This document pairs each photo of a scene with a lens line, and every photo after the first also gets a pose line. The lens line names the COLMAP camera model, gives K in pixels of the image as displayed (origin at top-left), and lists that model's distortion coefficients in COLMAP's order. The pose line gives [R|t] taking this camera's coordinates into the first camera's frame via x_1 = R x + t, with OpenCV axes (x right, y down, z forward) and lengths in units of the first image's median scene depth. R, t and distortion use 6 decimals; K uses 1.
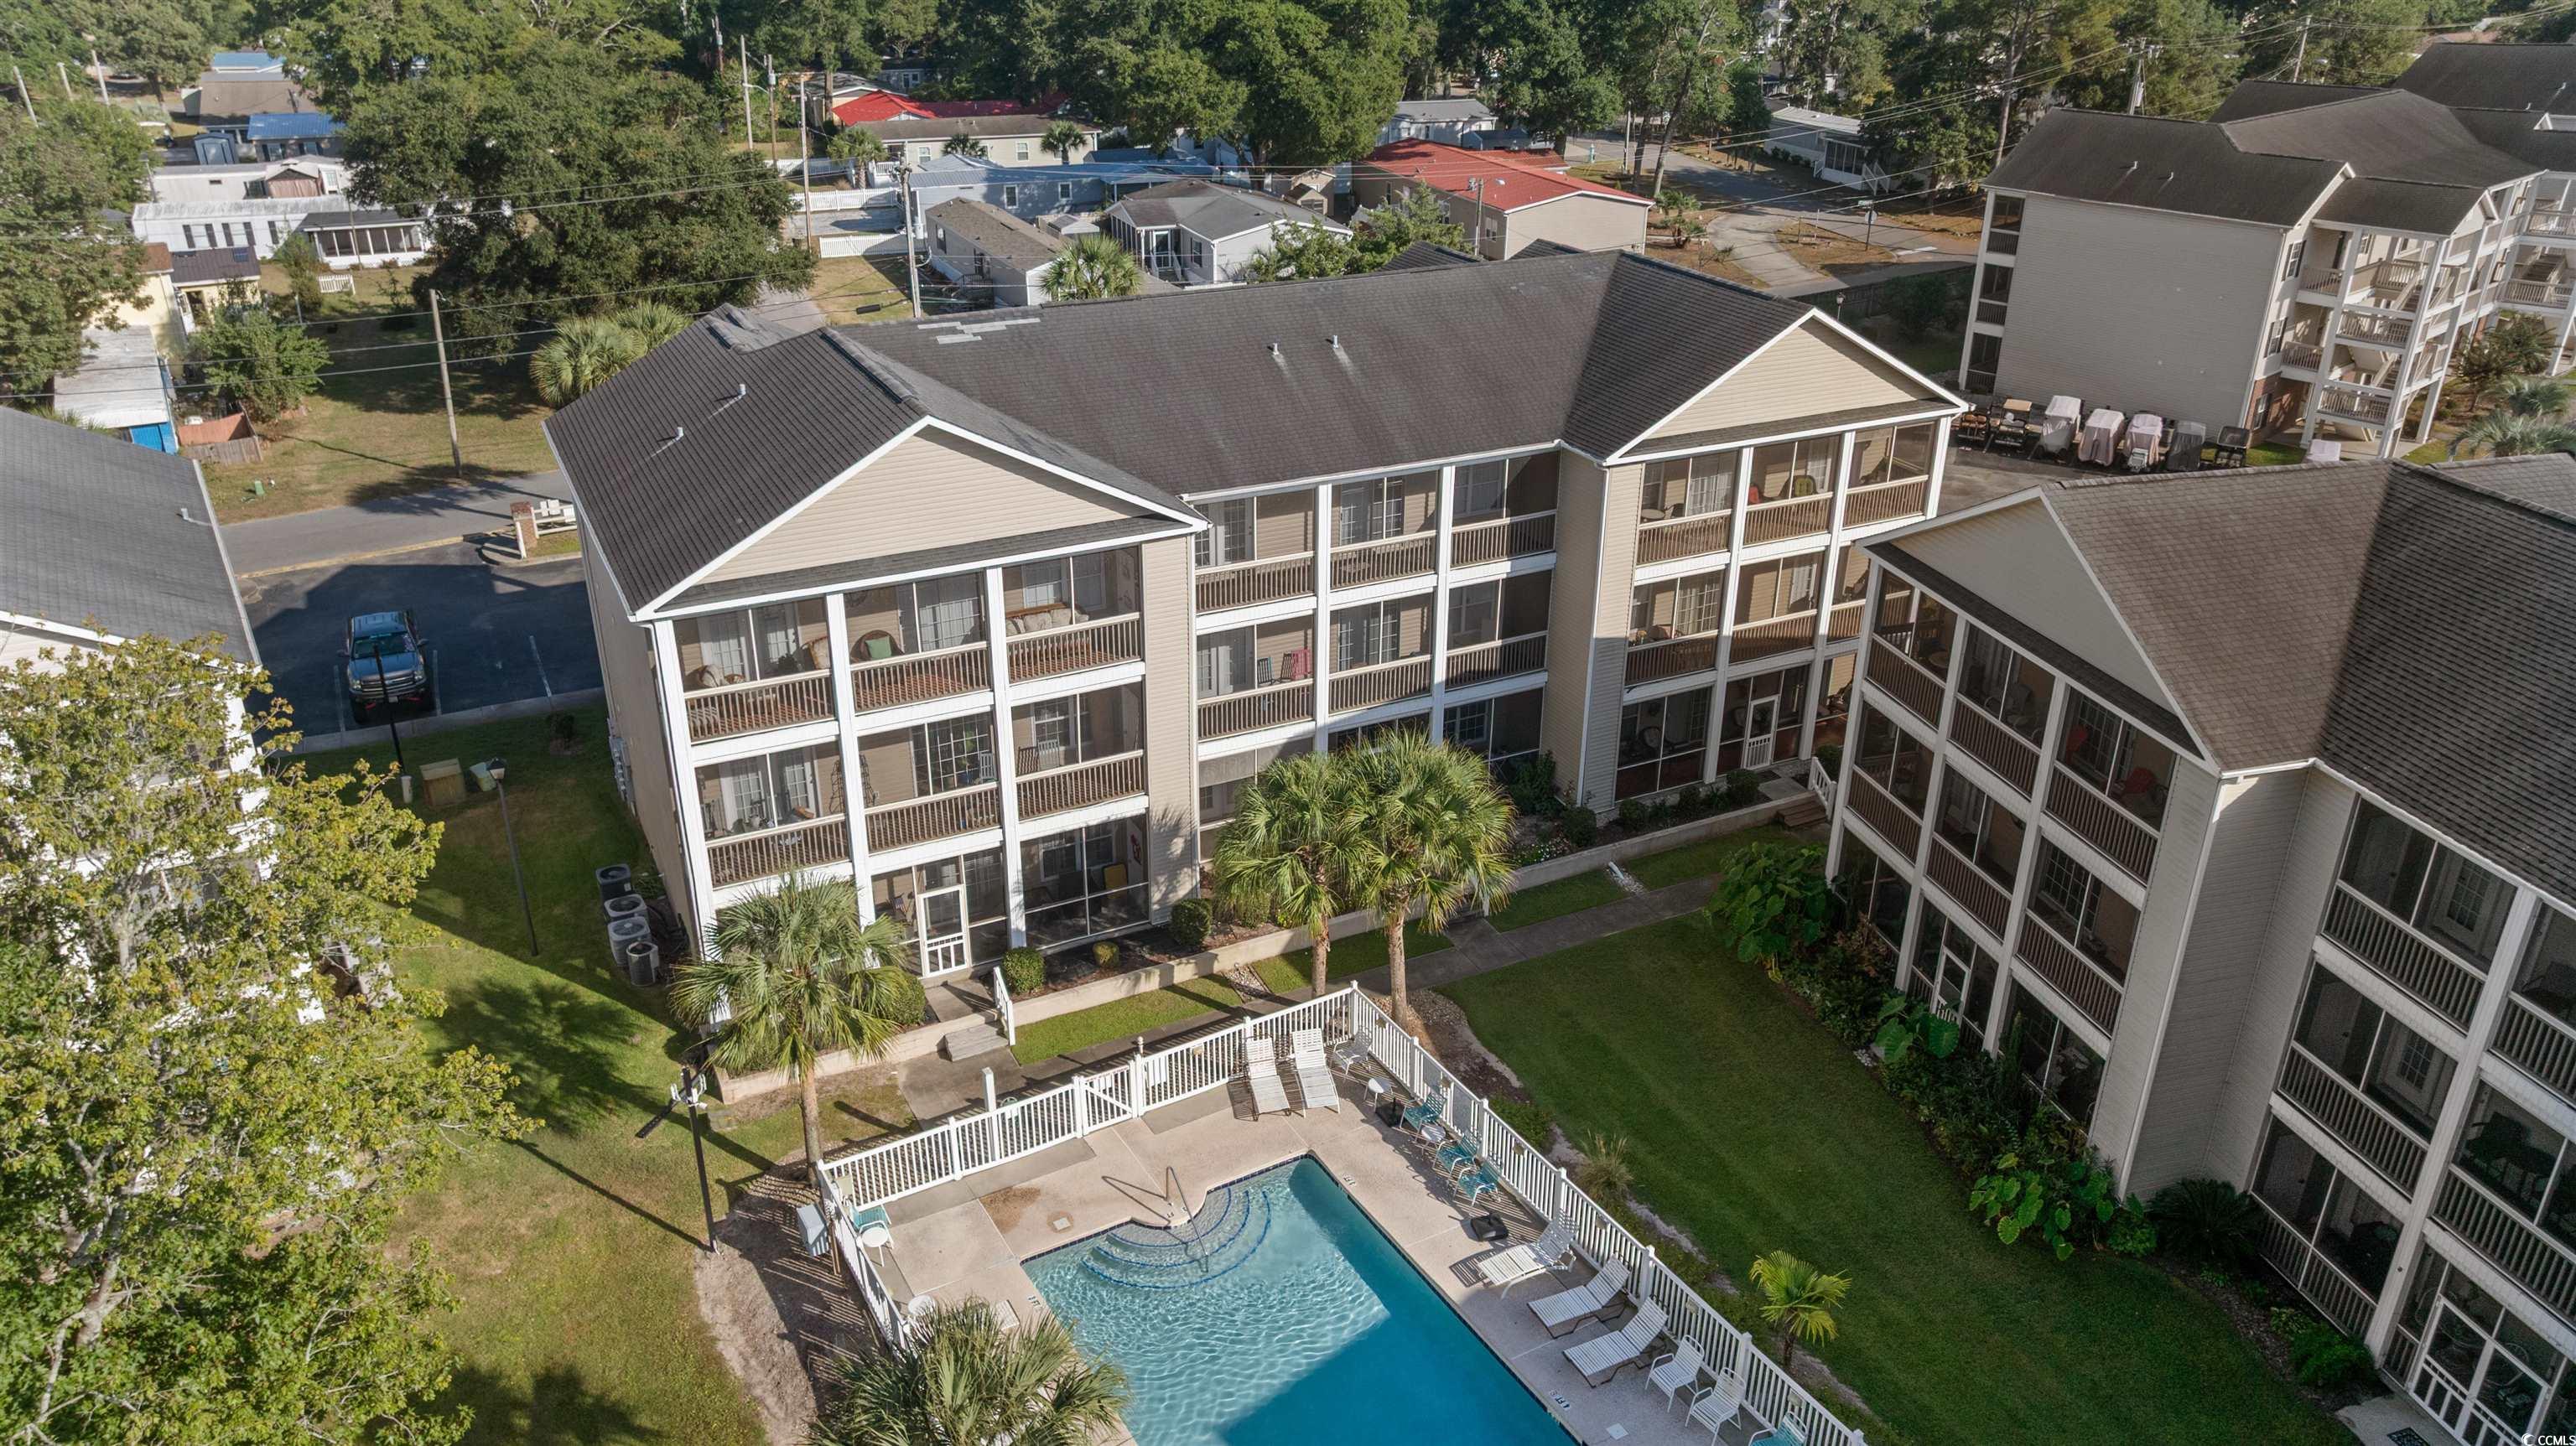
lens RADIAL K [[1823.5, 0, 1306.0], [0, 1823.5, 711.4], [0, 0, 1]] dist [-0.010401, 0.016018]
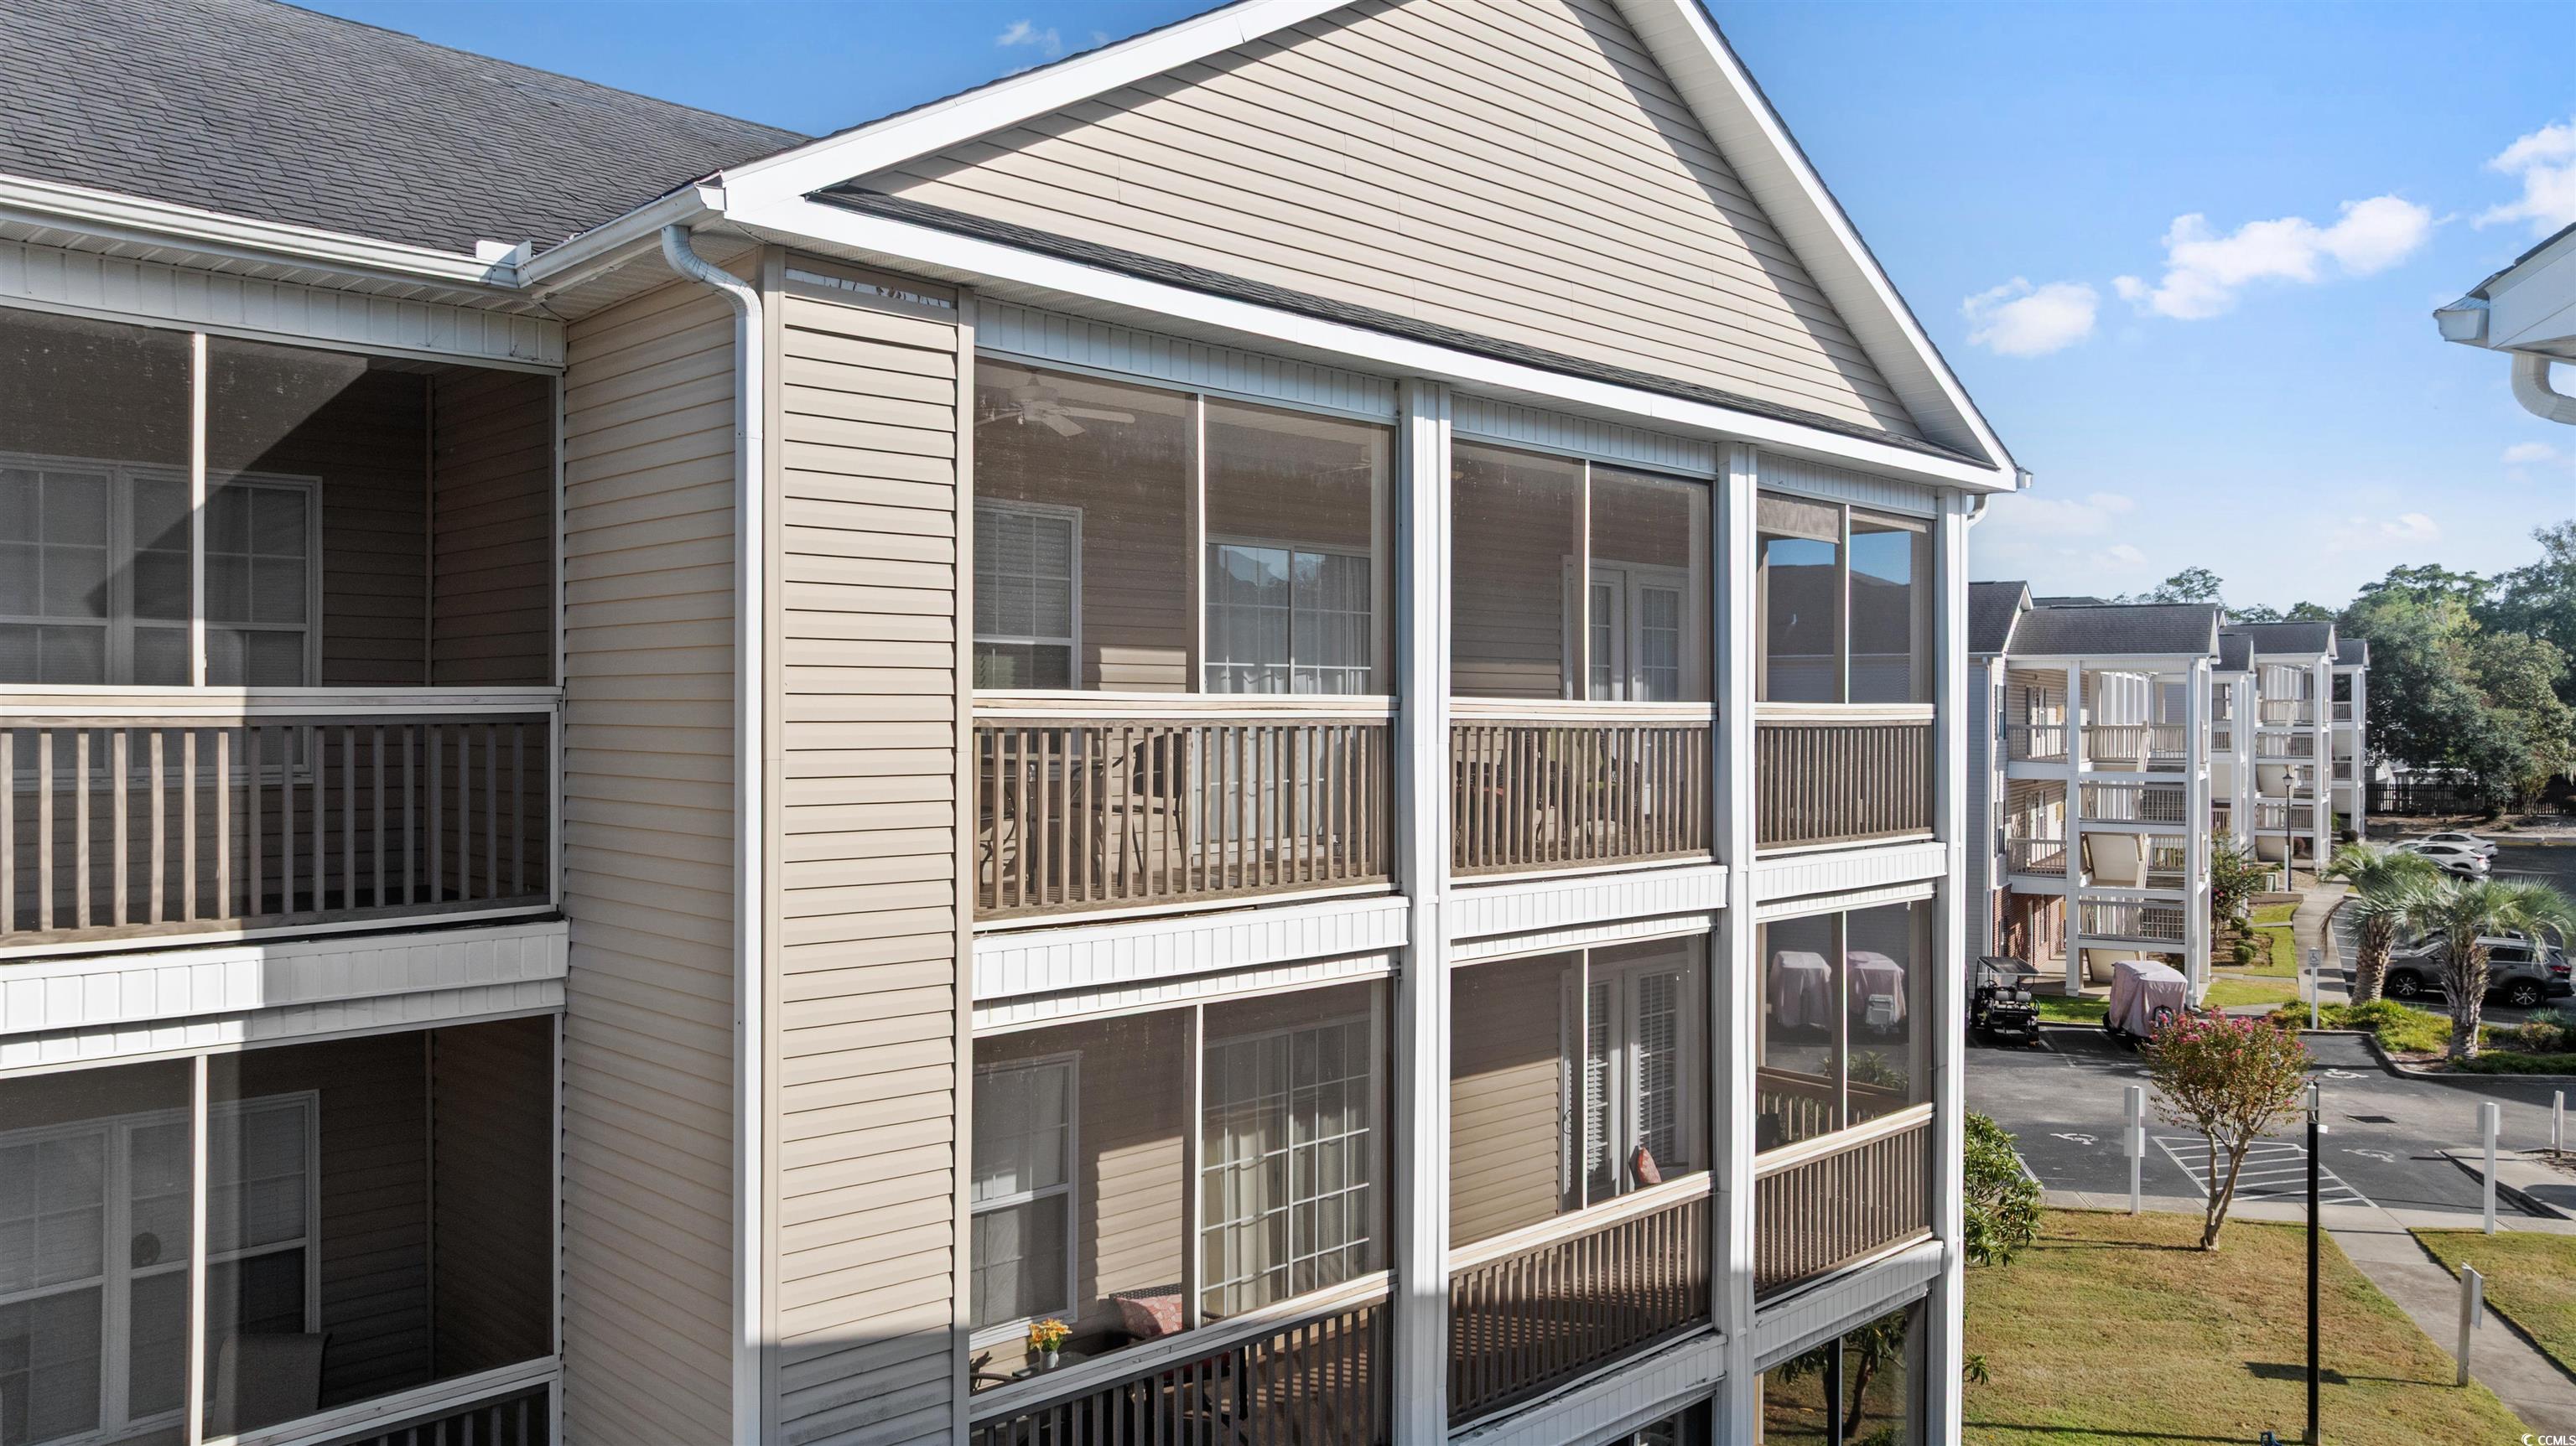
lens RADIAL K [[1823.5, 0, 1286.9], [0, 1823.5, 722.5], [0, 0, 1]] dist [-0.010401, 0.016018]
pose [[0.957620, -0.007384, 0.287939, 0.177997], [0.124750, 0.911679, -0.391509, -0.023953], [-0.259617, 0.410837, 0.873963, 0.922718]]
